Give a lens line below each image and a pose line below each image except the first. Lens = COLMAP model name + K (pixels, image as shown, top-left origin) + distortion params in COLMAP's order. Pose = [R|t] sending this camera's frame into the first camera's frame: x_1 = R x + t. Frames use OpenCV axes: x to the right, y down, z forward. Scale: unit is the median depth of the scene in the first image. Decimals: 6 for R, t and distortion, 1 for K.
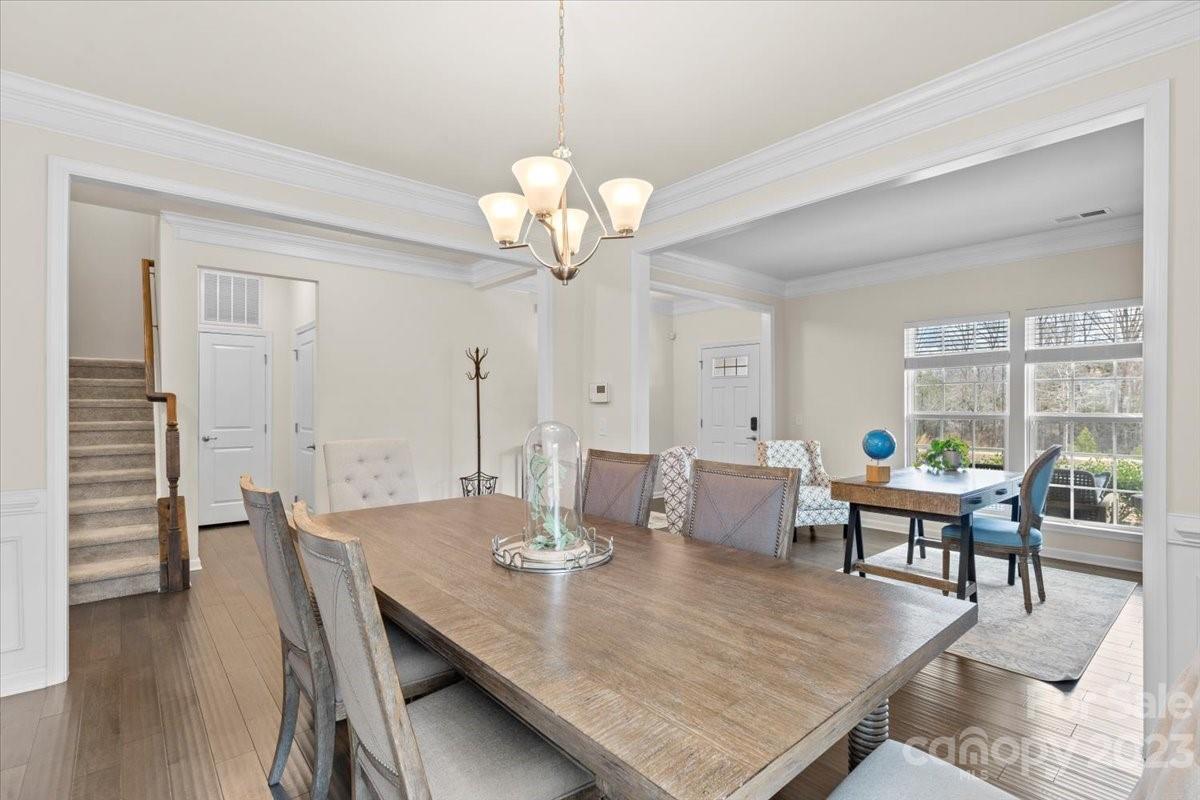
lens RADIAL K [[554.3, 0, 606.0], [0, 554.3, 403.1], [0, 0, 1]] dist [0.014520, 0.001858]
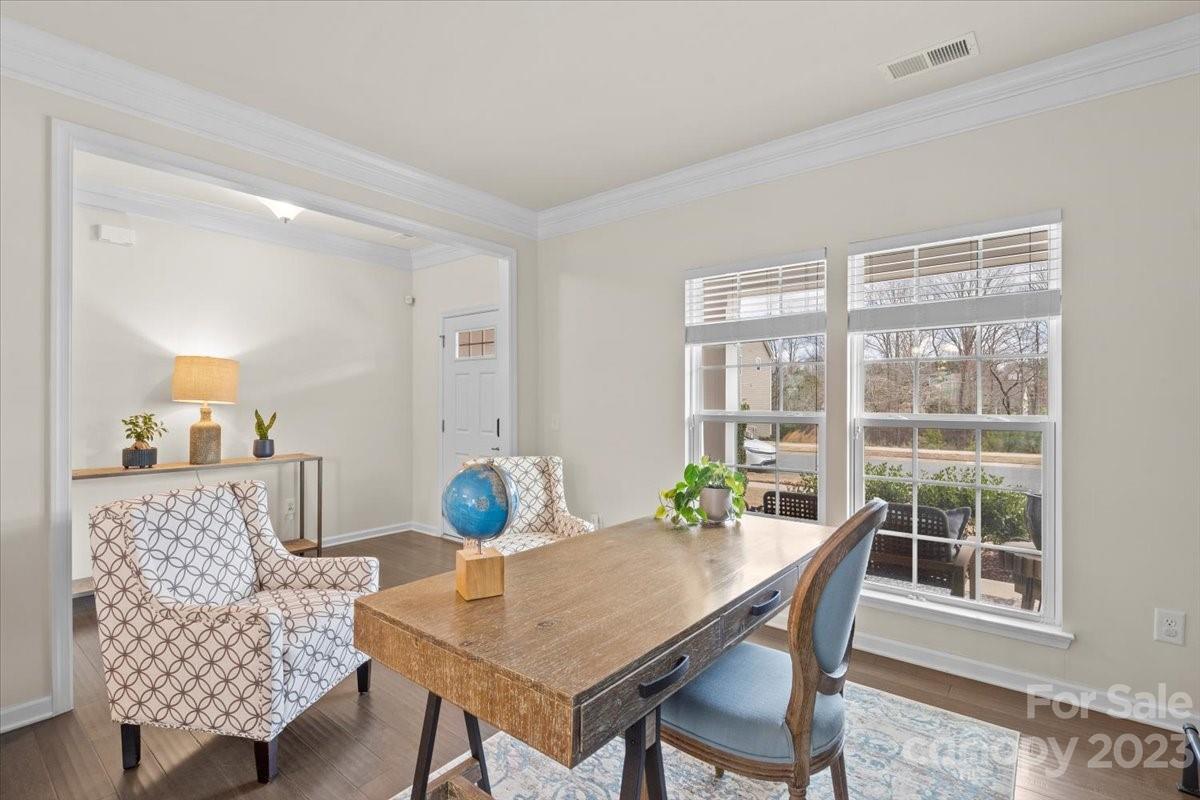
lens RADIAL K [[554.3, 0, 594.2], [0, 554.3, 402.9], [0, 0, 1]] dist [0.014520, 0.001858]
pose [[0.985371, 0.001278, 0.170419, 0.367762], [-0.002696, 0.999964, 0.008091, 0.001997], [-0.170402, -0.008432, 0.985339, 0.443762]]
